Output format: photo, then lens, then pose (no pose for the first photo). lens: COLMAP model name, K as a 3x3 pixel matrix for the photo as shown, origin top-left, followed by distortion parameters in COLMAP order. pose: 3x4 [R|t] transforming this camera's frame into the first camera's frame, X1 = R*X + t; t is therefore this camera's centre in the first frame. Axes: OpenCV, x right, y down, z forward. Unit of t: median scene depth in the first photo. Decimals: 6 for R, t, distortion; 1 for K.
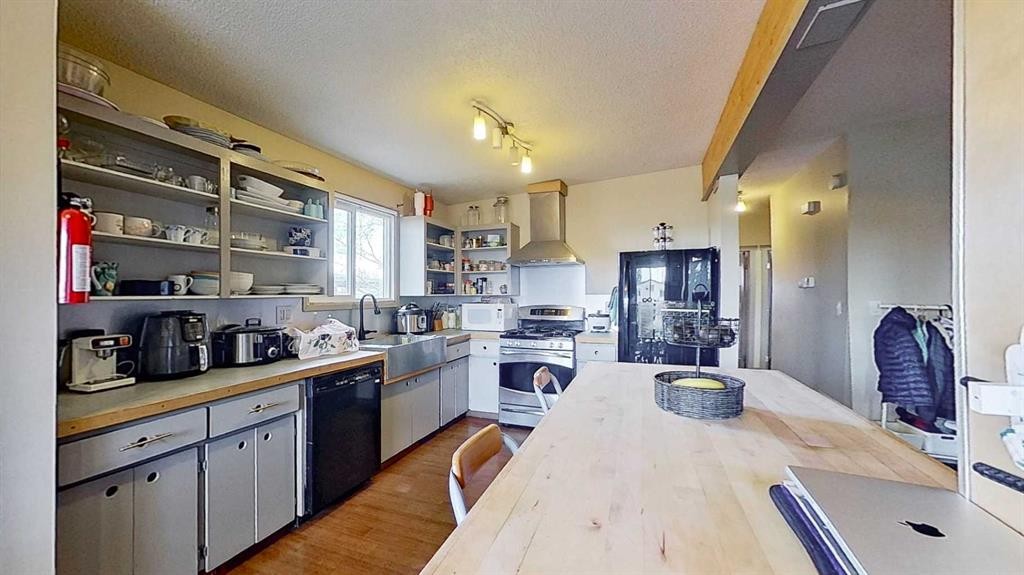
lens RADIAL K [[390.8, 0, 512.0], [0, 390.8, 287.5], [0, 0, 1]] dist [0.011992, 0.000023]
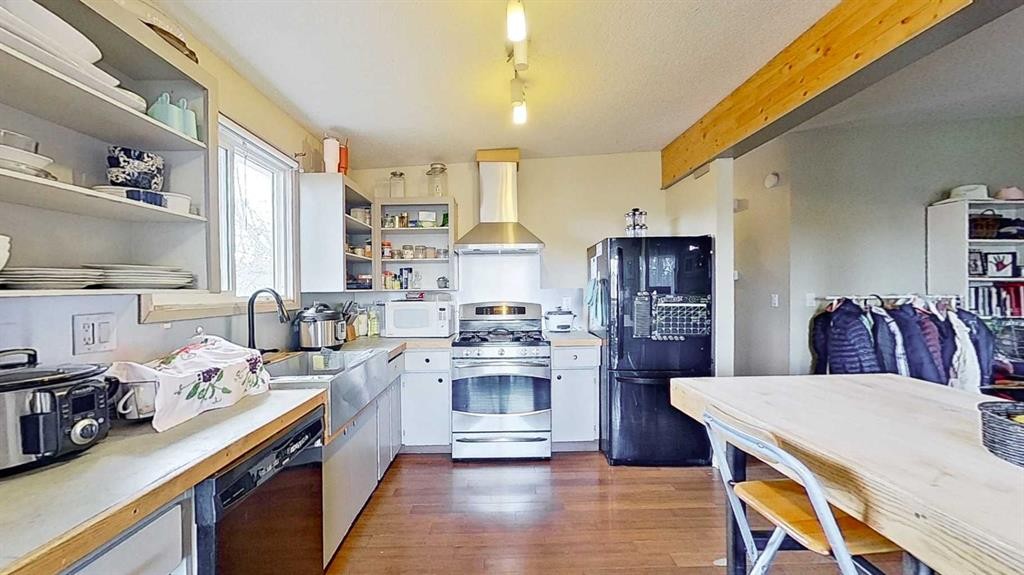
lens RADIAL K [[385.6, 0, 512.0], [0, 385.6, 287.5], [0, 0, 1]] dist [0.015136, 0.000112]
pose [[0.927424, -0.005478, 0.373972, -0.208083], [0.001334, 0.999935, 0.011340, 0.006559], [-0.374010, -0.010018, 0.927370, 0.270371]]
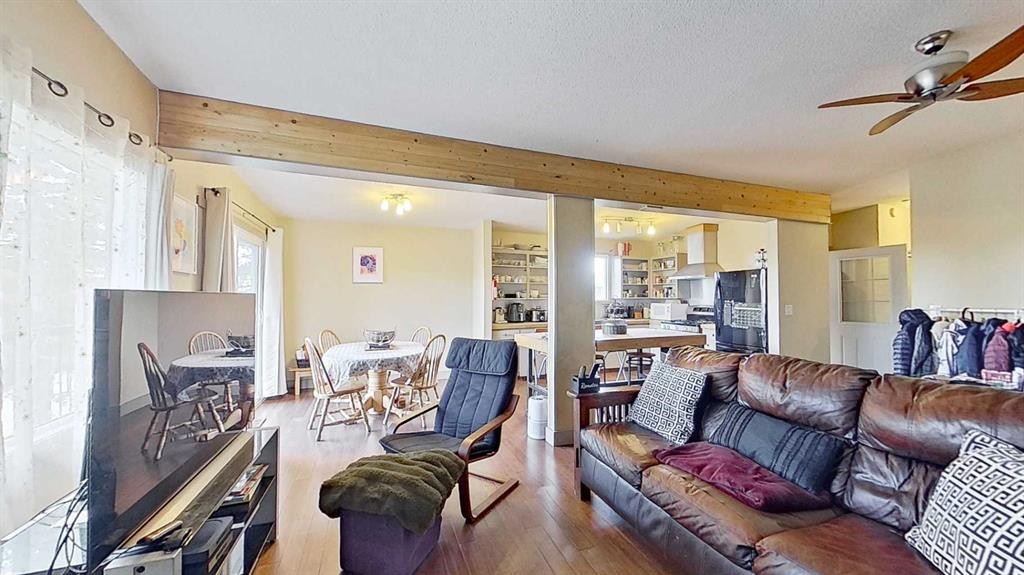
lens RADIAL K [[385.6, 0, 512.0], [0, 385.6, 287.5], [0, 0, 1]] dist [0.015136, 0.000112]
pose [[0.659332, -0.017400, -0.751651, 0.845229], [0.014219, 0.999842, -0.010673, -0.019625], [0.751718, -0.003650, 0.659475, -0.631568]]
